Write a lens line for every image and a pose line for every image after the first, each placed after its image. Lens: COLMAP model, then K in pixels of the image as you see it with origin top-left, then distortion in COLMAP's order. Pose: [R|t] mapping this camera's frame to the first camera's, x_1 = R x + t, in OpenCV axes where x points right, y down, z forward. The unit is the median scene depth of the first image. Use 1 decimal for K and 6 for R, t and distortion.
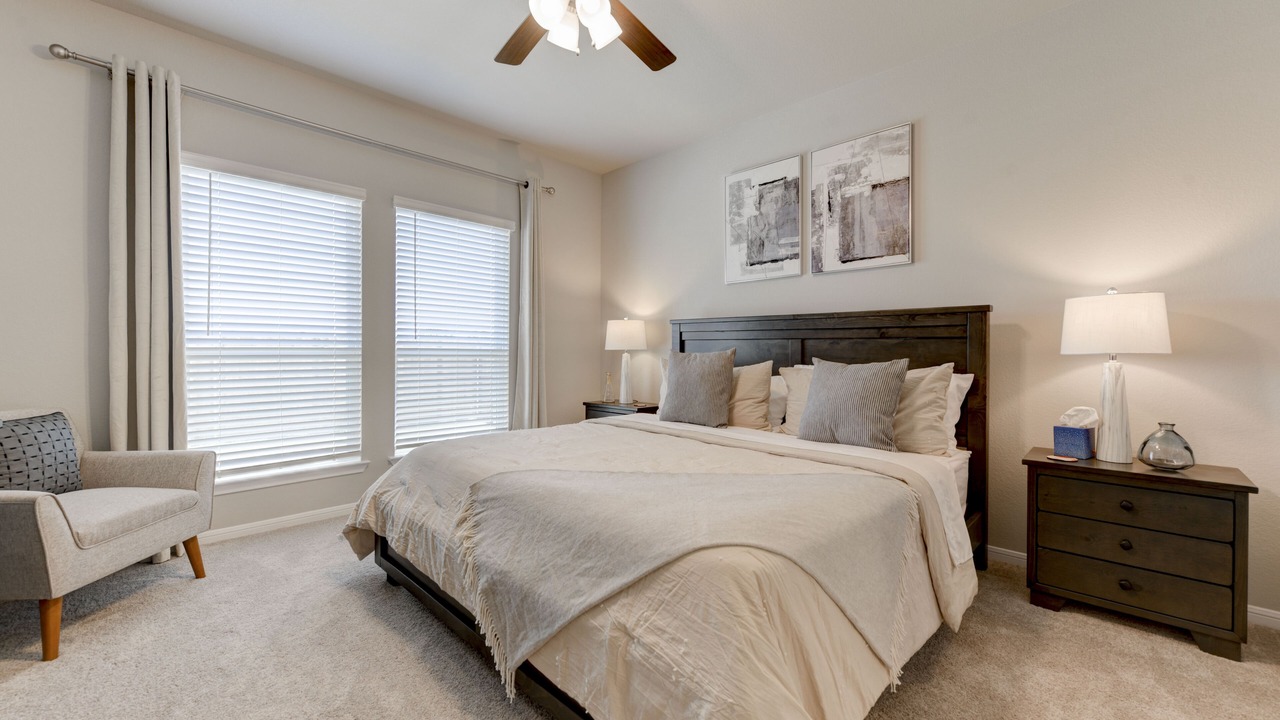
lens RADIAL K [[499.5, 0, 642.7], [0, 499.5, 356.0], [0, 0, 1]] dist [0.001804, -0.001476]
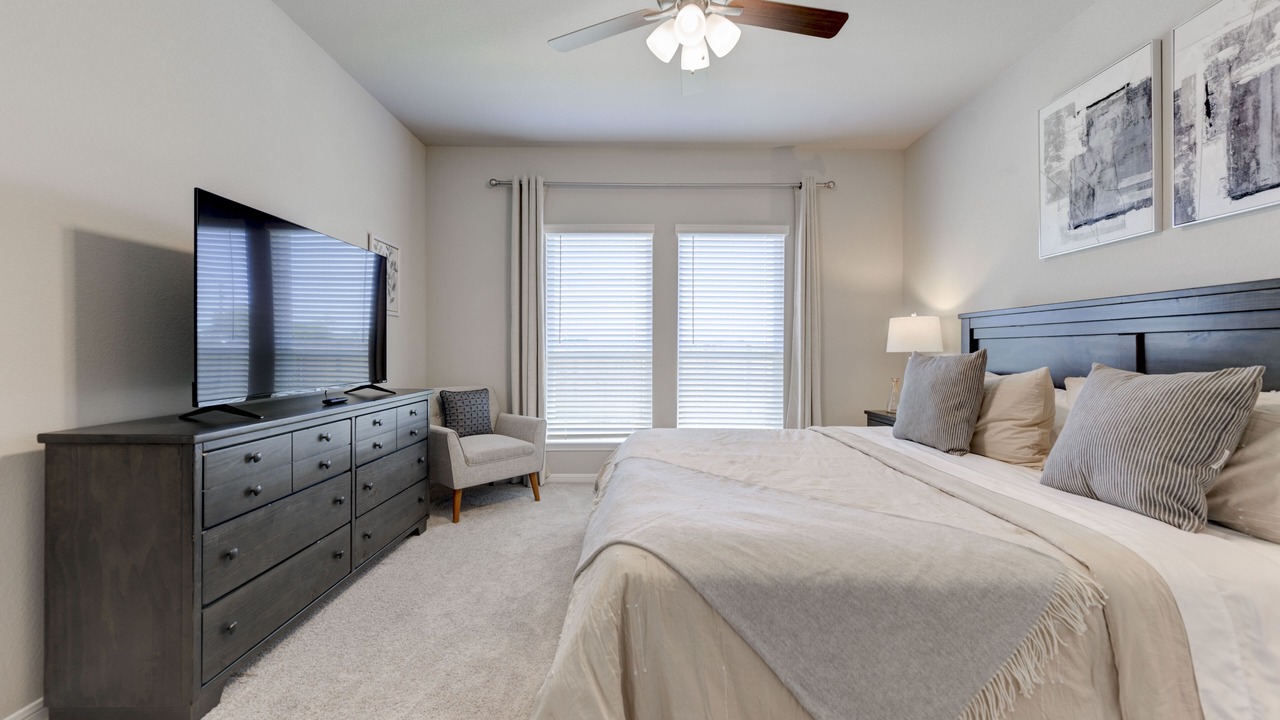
lens RADIAL K [[499.5, 0, 644.9], [0, 499.5, 357.0], [0, 0, 1]] dist [0.001804, -0.001476]
pose [[0.703120, 0.003159, -0.711064, 0.320877], [-0.006196, 0.999979, -0.001685, 0.000178], [0.711044, 0.005591, 0.703125, 0.108983]]
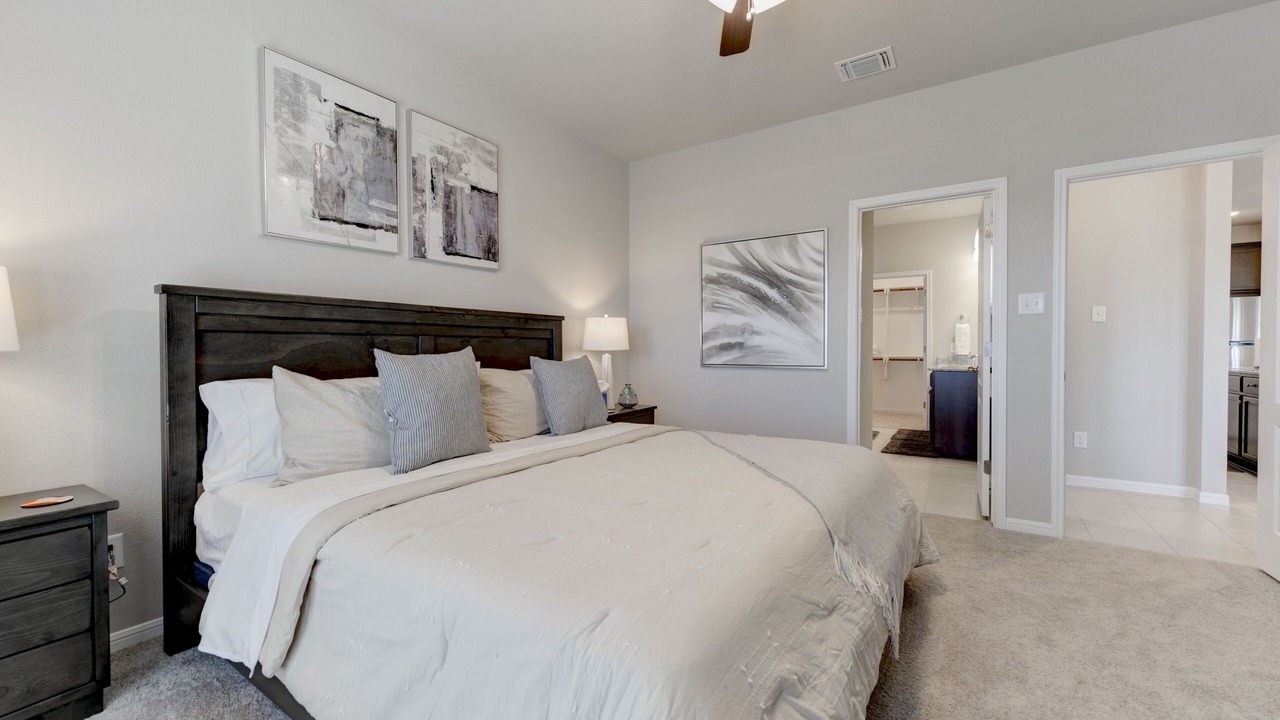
lens RADIAL K [[499.5, 0, 651.8], [0, 499.5, 355.2], [0, 0, 1]] dist [0.001804, -0.001476]
pose [[-0.200556, -0.016603, 0.979541, -0.563579], [0.015305, 0.999681, 0.020078, -0.012642], [-0.979563, 0.019018, -0.200238, 0.789777]]
